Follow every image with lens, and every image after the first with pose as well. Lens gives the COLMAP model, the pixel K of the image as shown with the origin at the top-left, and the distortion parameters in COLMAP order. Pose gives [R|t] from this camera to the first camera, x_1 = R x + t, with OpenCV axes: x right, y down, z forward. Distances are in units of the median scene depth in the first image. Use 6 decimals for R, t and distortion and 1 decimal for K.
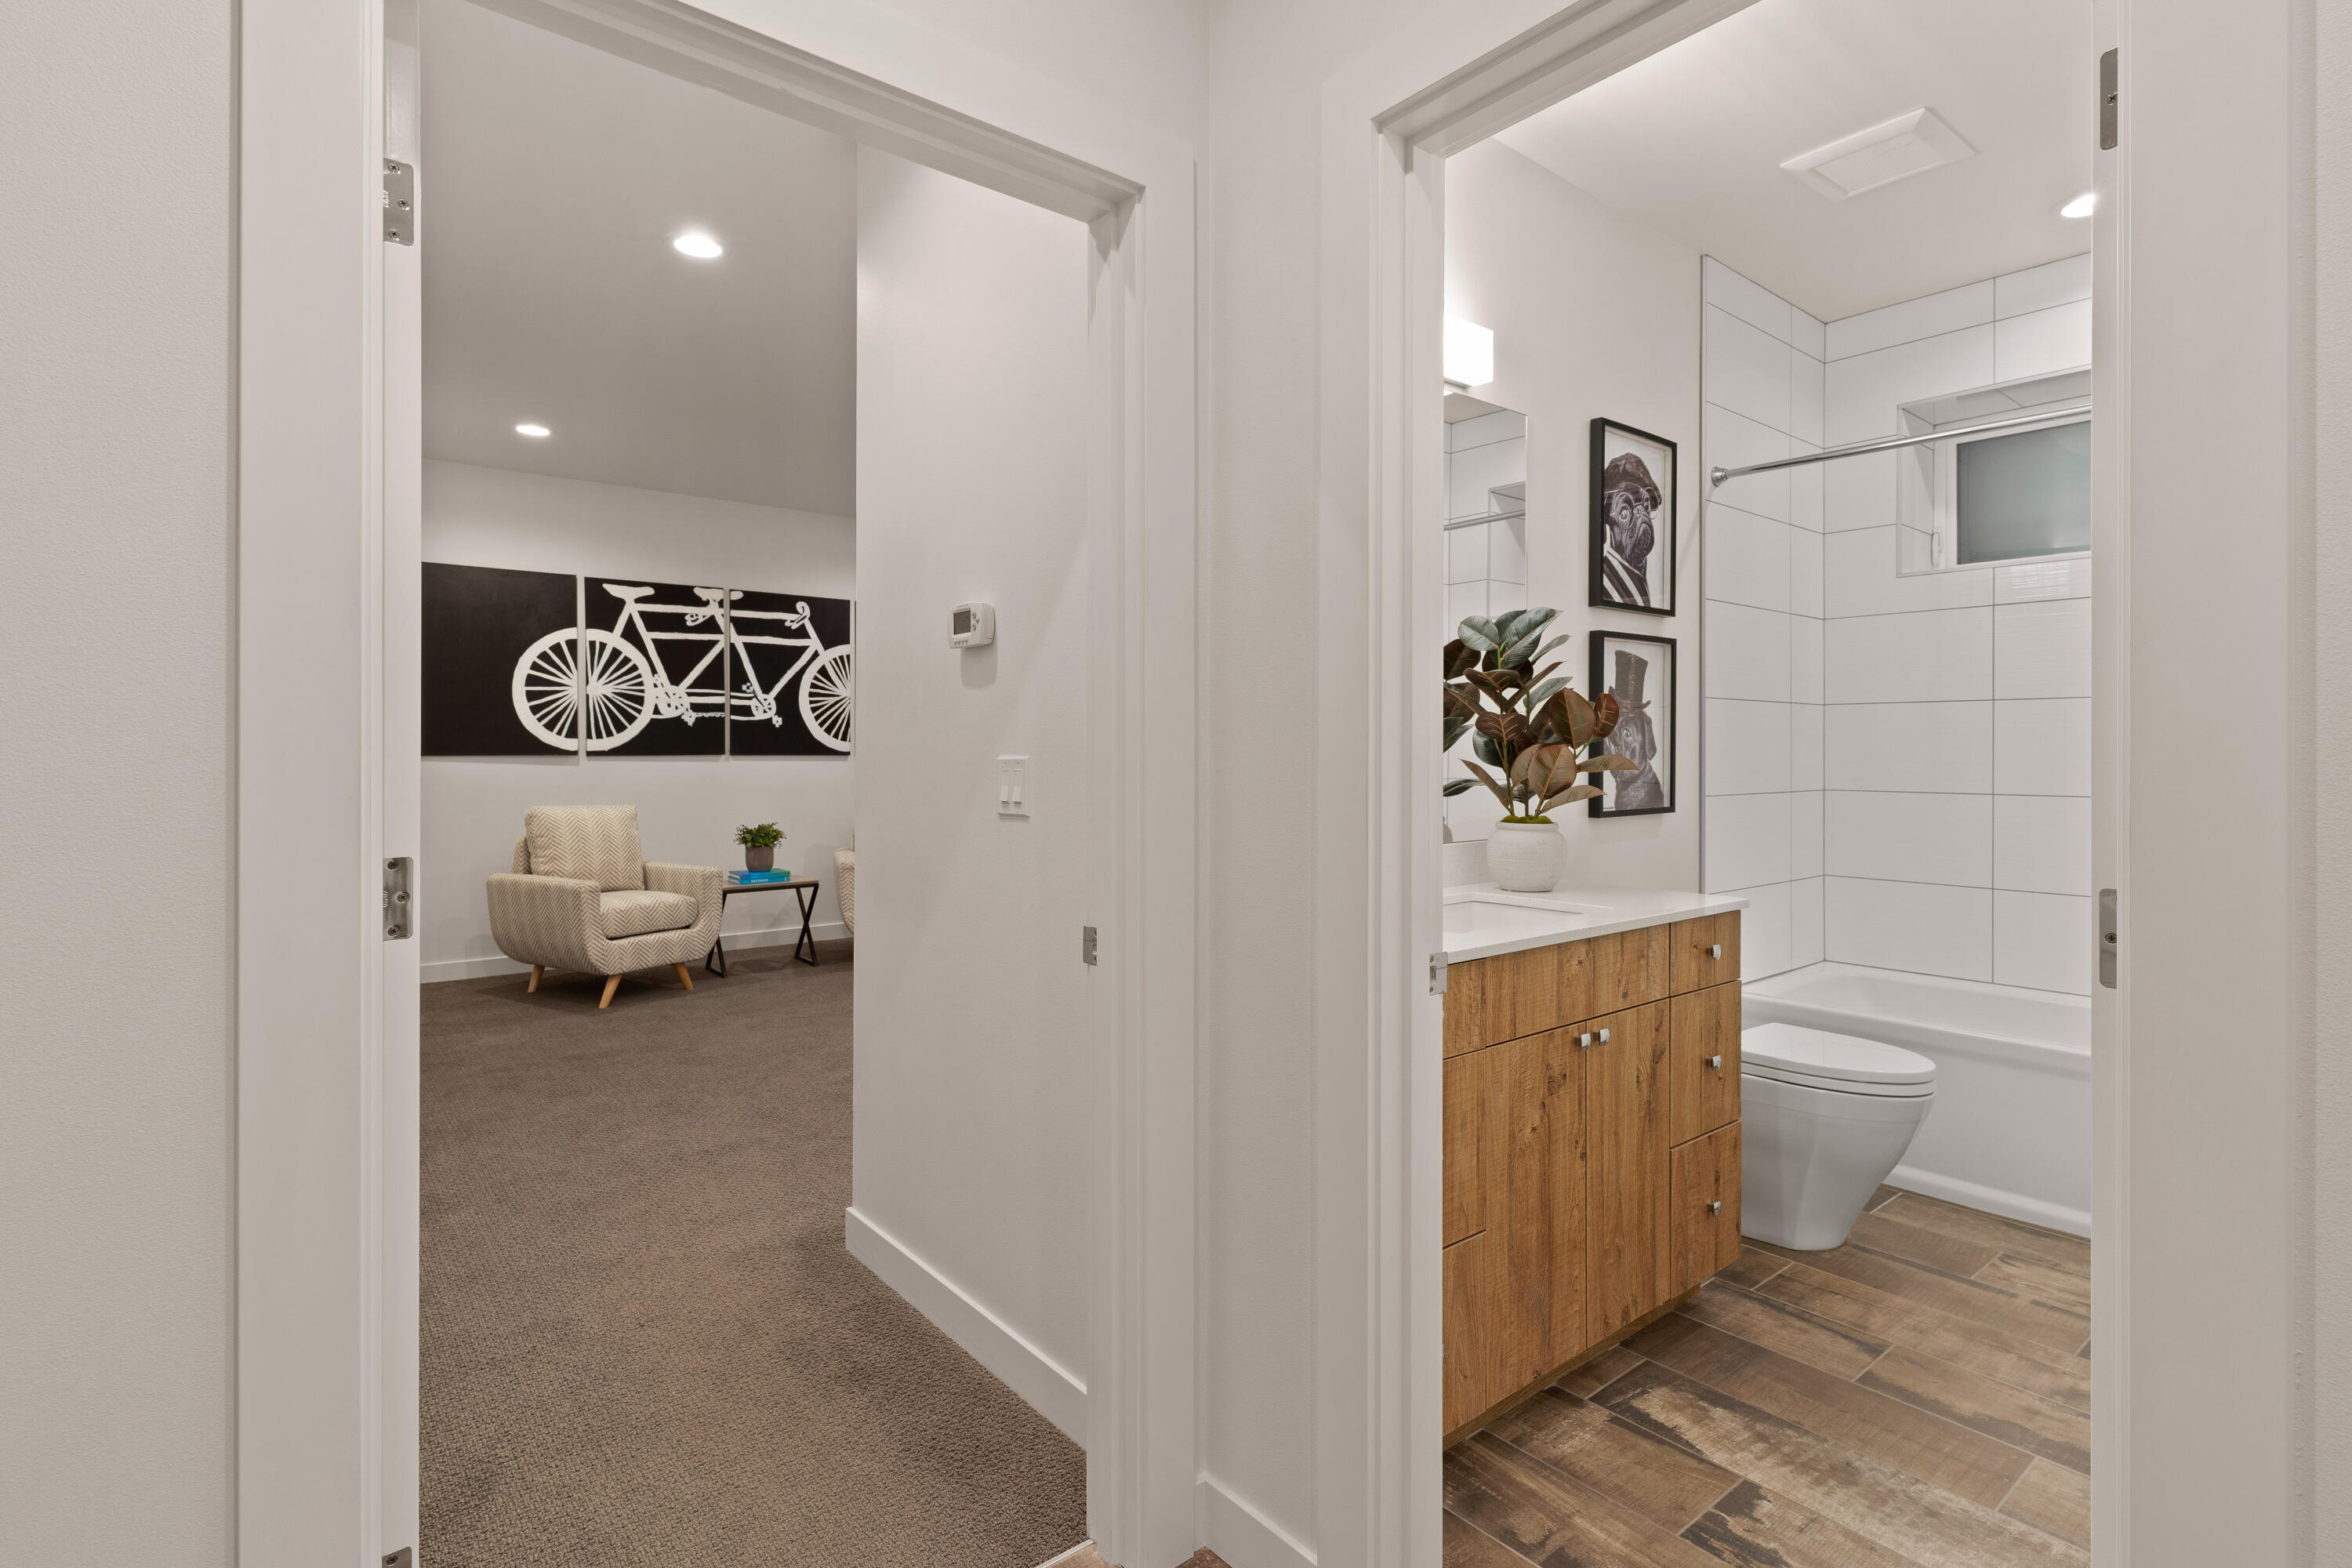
lens RADIAL K [[1172.5, 0, 1168.0], [0, 1172.5, 770.6], [0, 0, 1]] dist [0.005156, -0.002607]
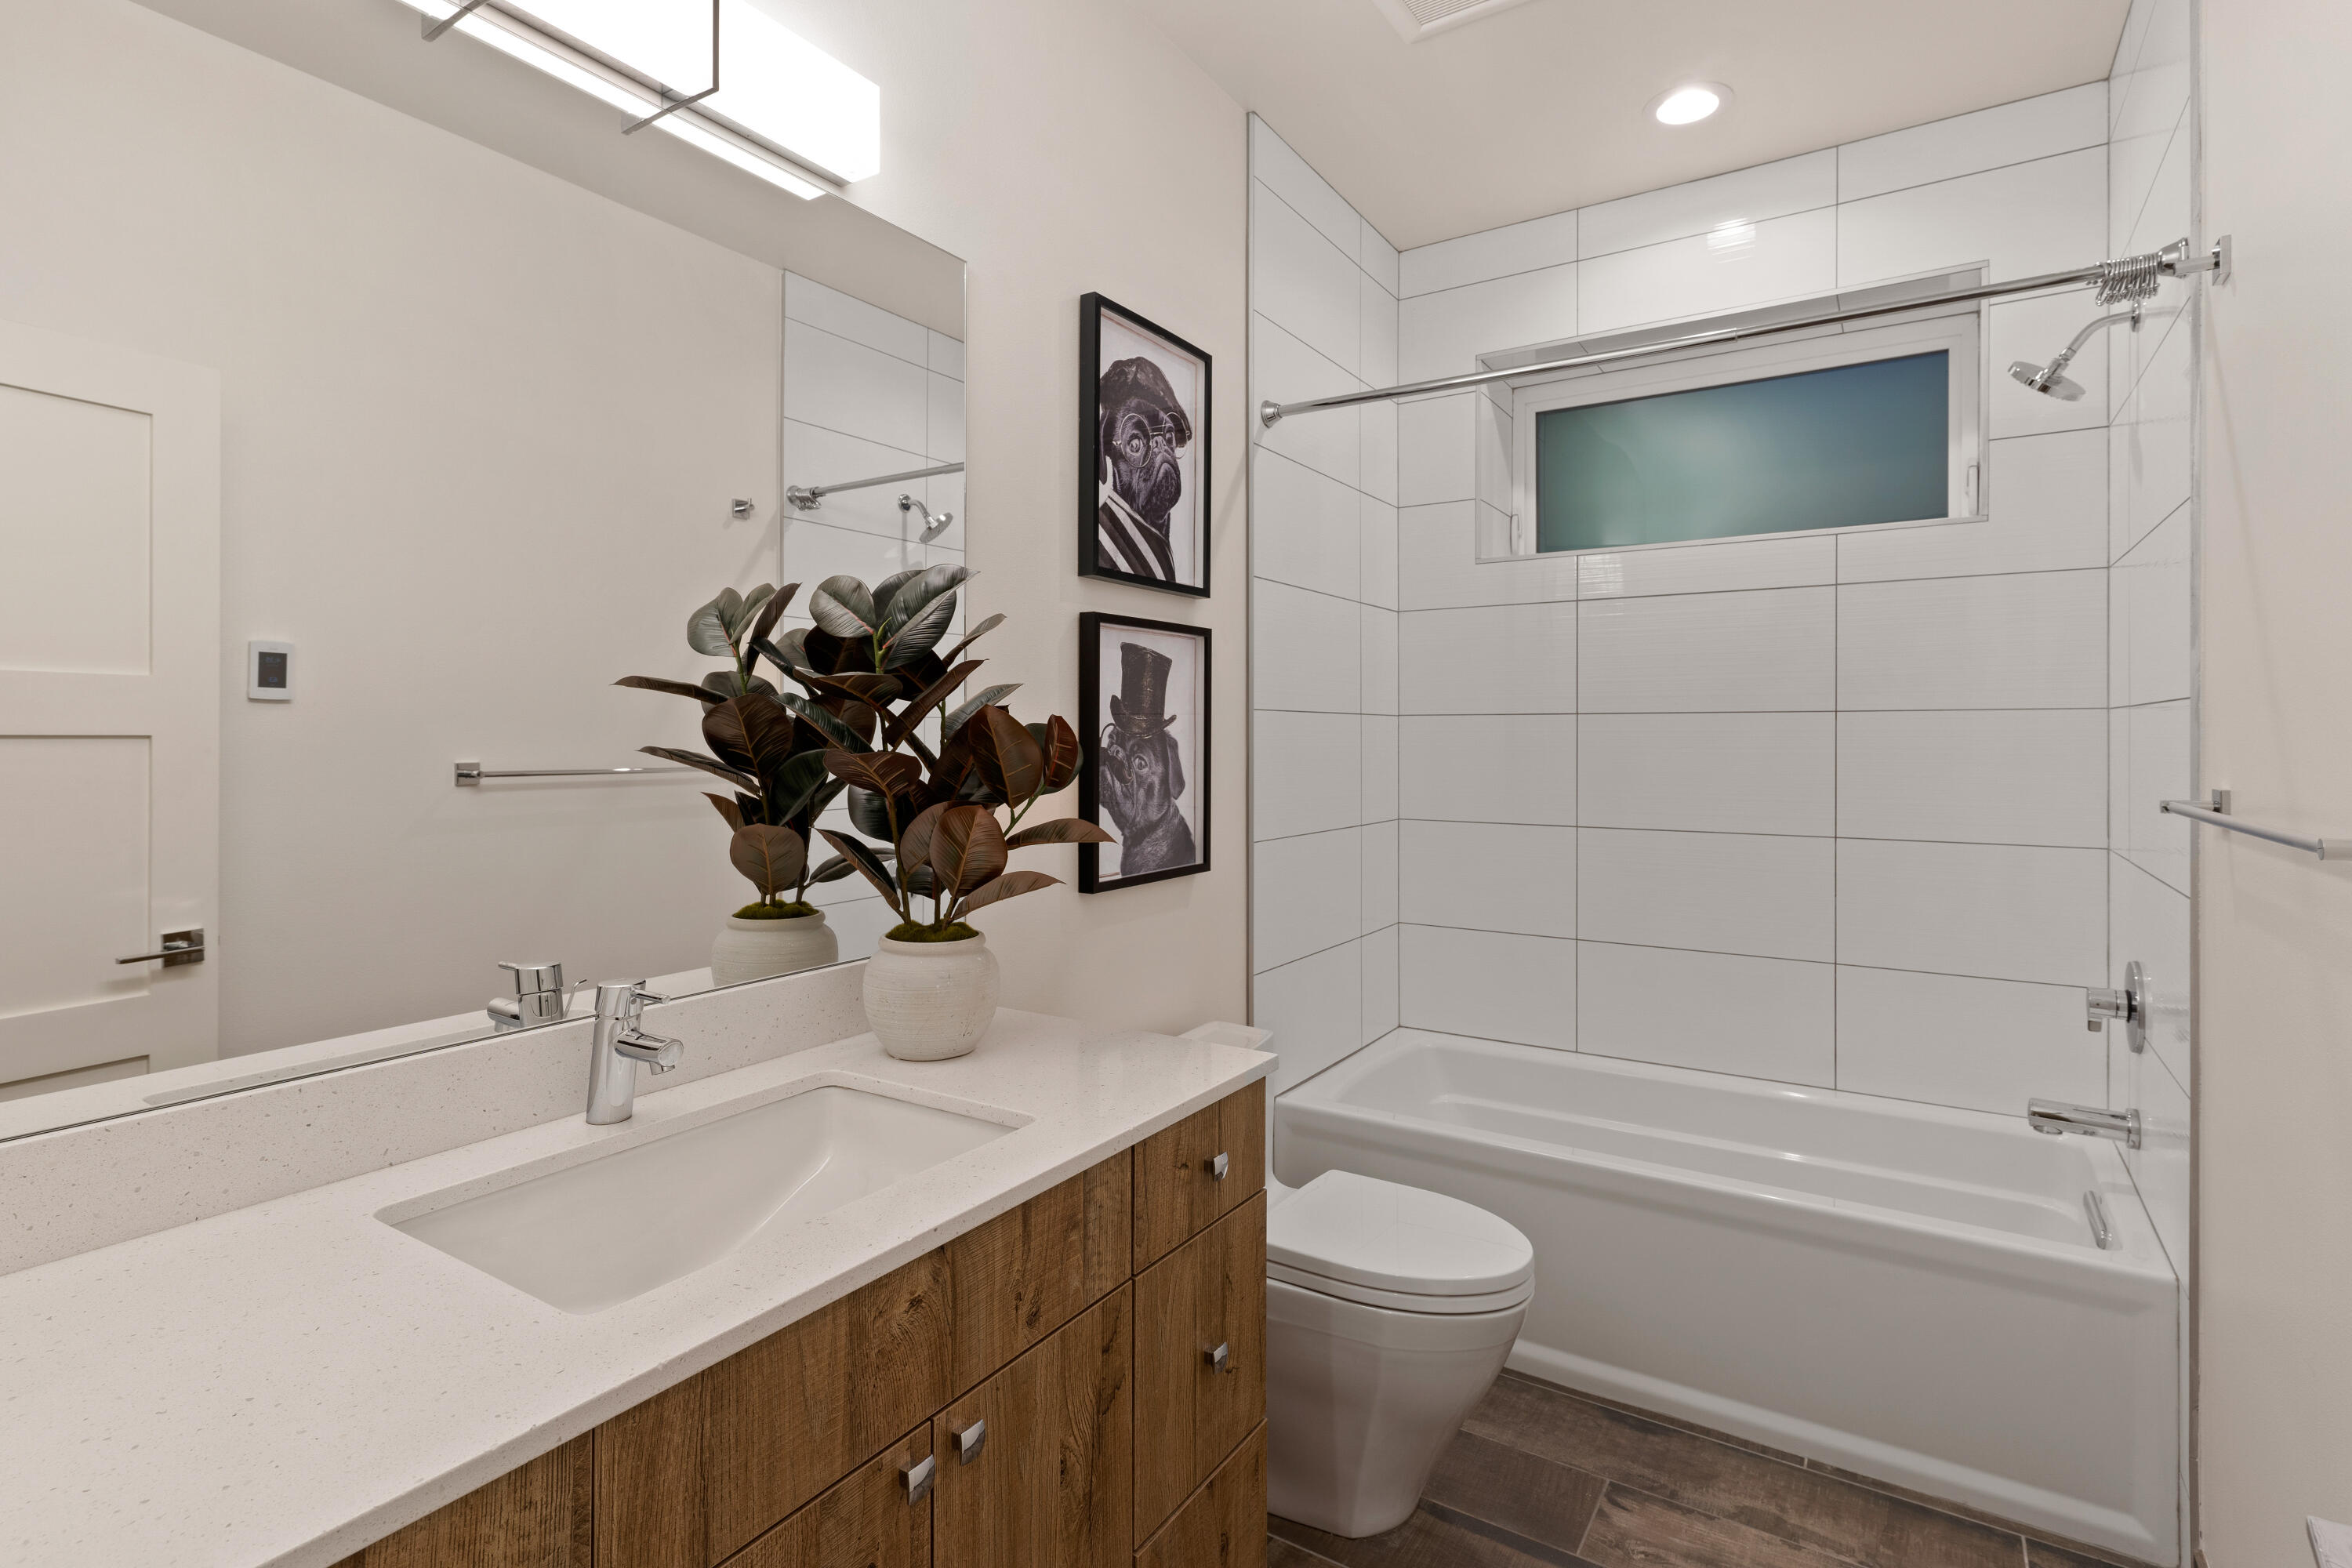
lens RADIAL K [[1172.5, 0, 1181.0], [0, 1172.5, 773.8], [0, 0, 1]] dist [0.005156, -0.002607]
pose [[0.949917, -0.008669, 0.312381, 0.243254], [0.004199, 0.999879, 0.014979, -0.044028], [-0.312474, -0.012917, 0.949839, 0.413060]]
